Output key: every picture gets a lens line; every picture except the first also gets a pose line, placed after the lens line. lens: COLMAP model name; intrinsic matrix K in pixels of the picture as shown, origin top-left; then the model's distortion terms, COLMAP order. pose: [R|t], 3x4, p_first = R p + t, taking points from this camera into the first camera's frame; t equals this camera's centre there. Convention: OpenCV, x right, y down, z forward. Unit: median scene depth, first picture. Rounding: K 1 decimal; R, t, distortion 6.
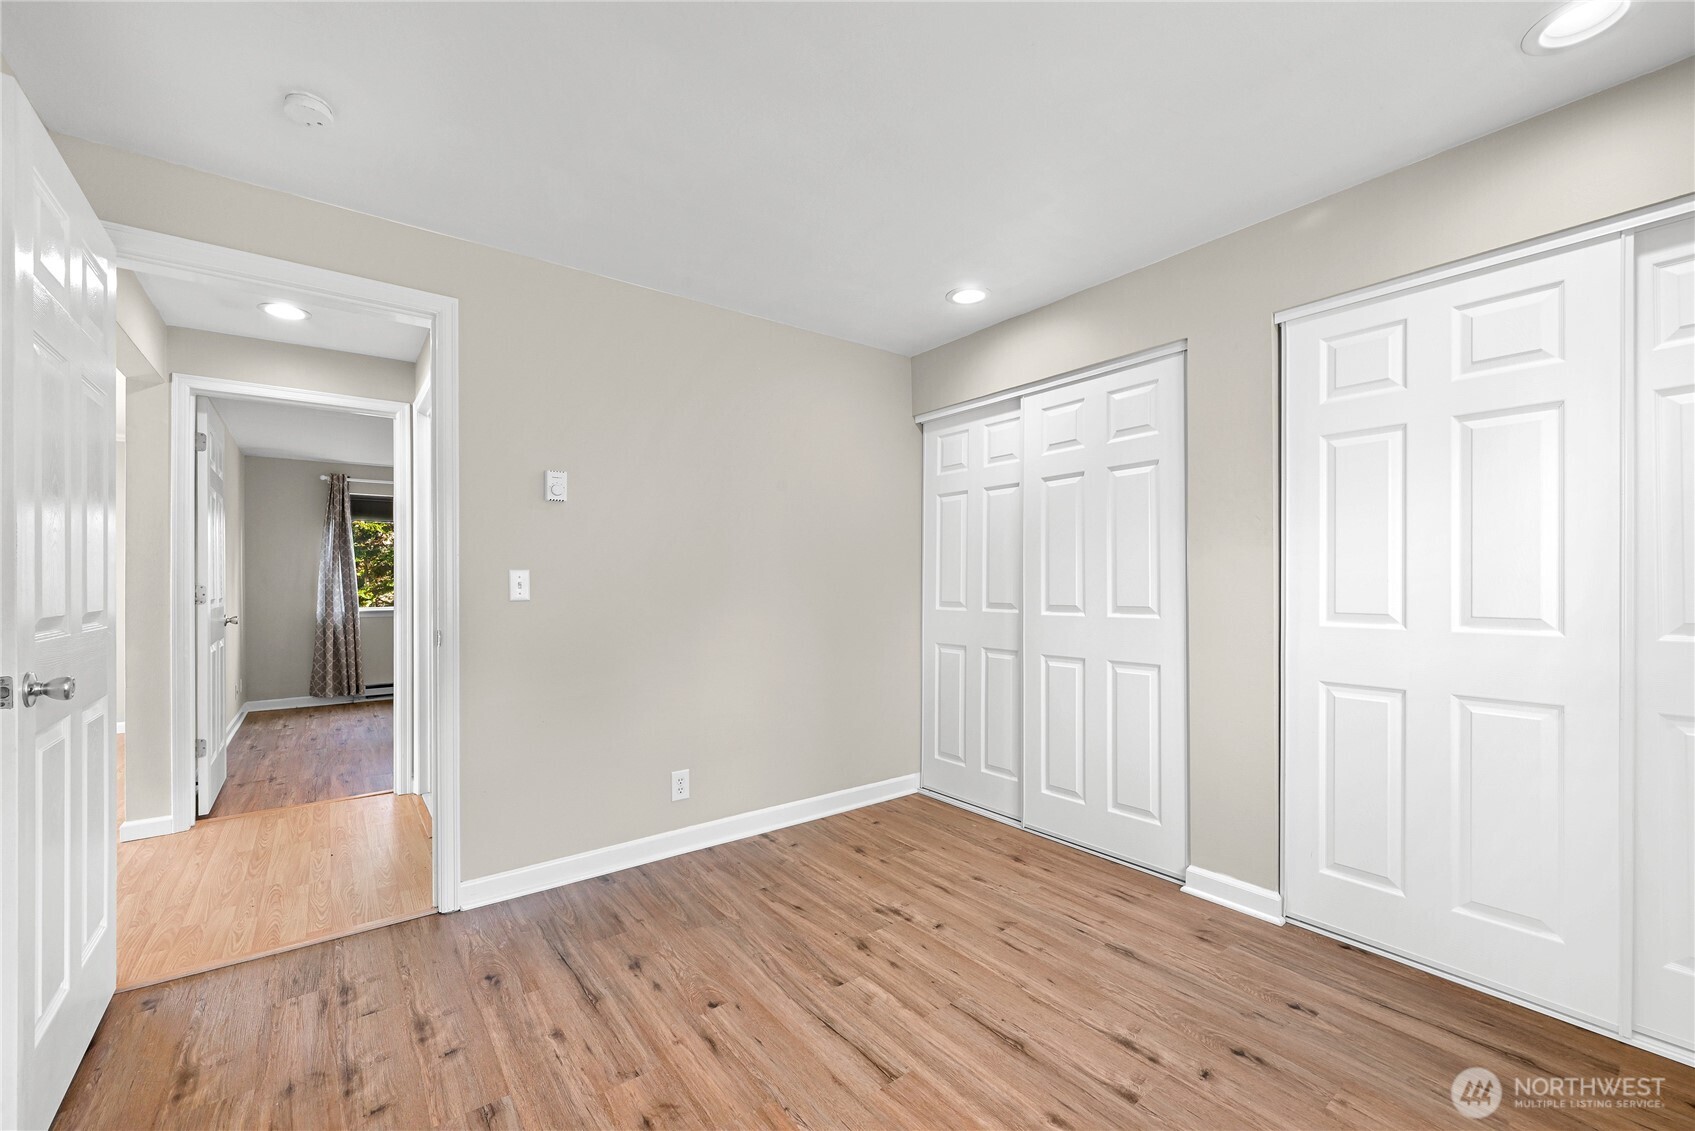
lens RADIAL K [[676.6, 0, 815.3], [0, 676.6, 576.1], [0, 0, 1]] dist [0.000345, 0.000067]
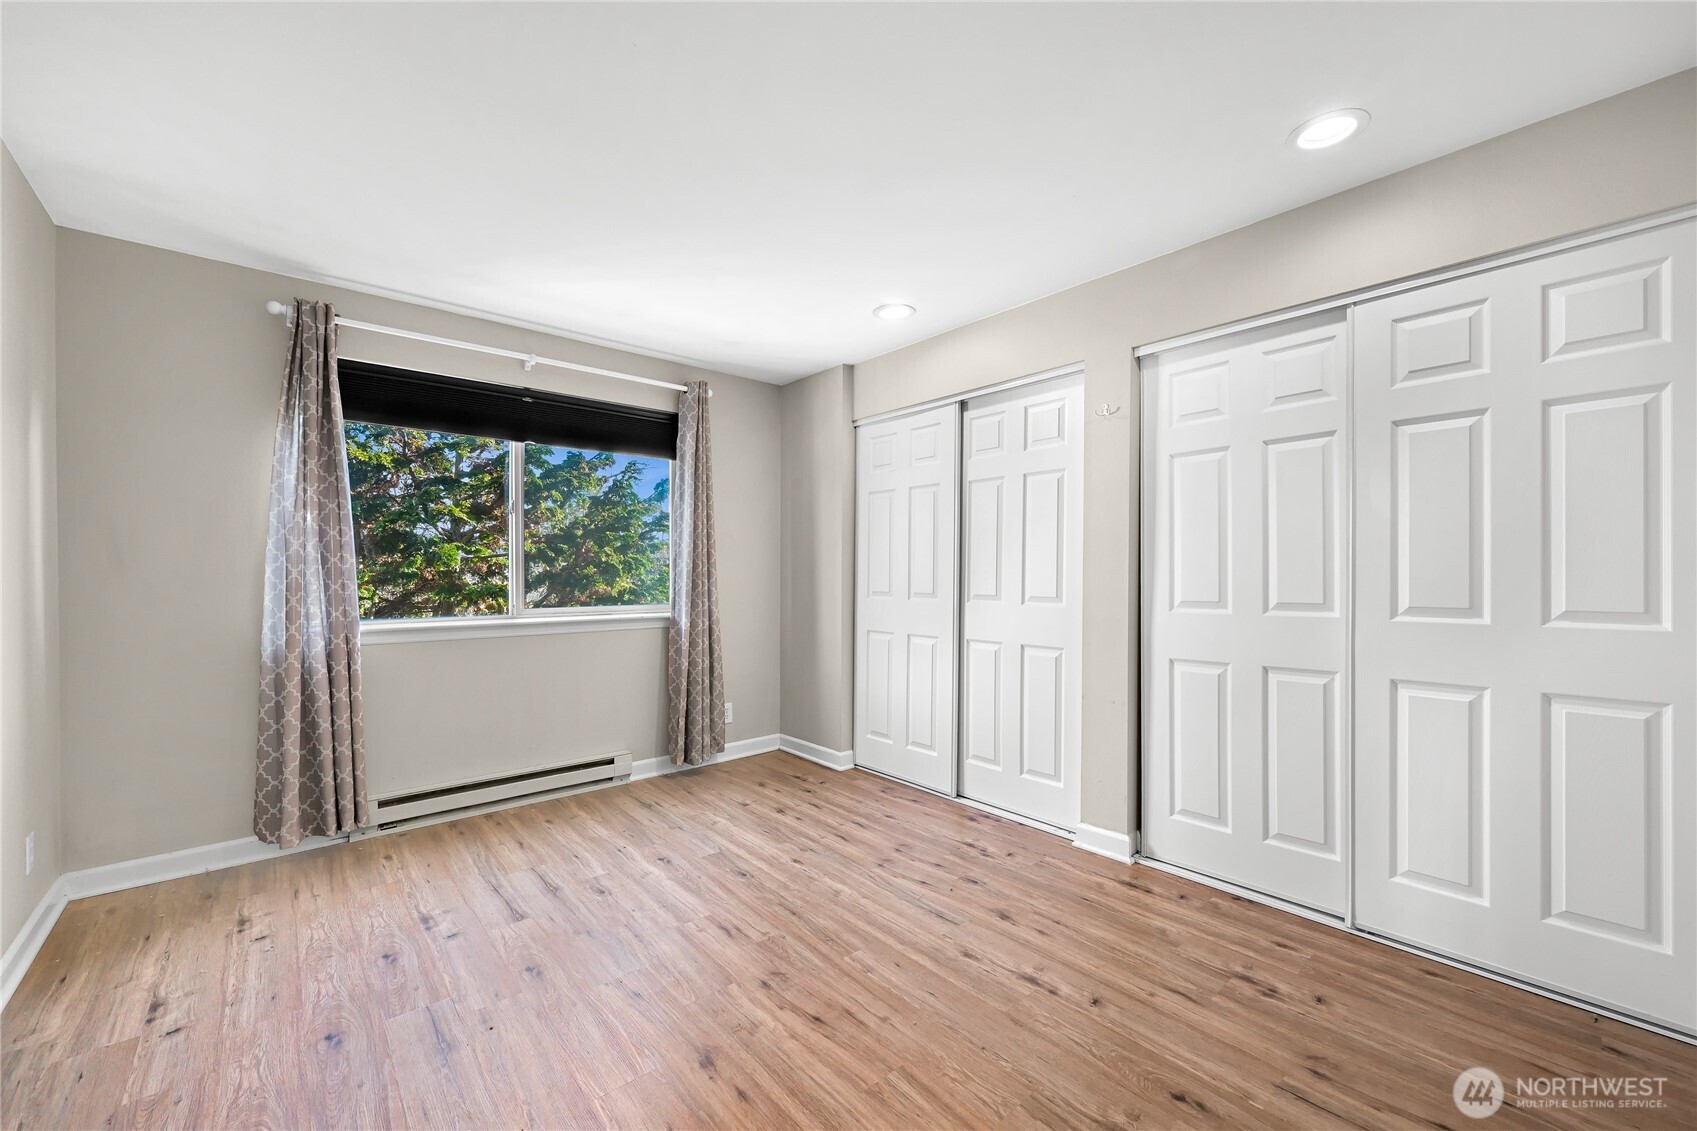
lens RADIAL K [[668.3, 0, 850.2], [0, 668.3, 568.7], [0, 0, 1]] dist [-0.001486, -0.000062]
pose [[0.997723, 0.002760, 0.067395, -0.387010], [-0.002840, 0.999995, 0.001079, 0.007652], [-0.067392, -0.001268, 0.997726, 0.545245]]
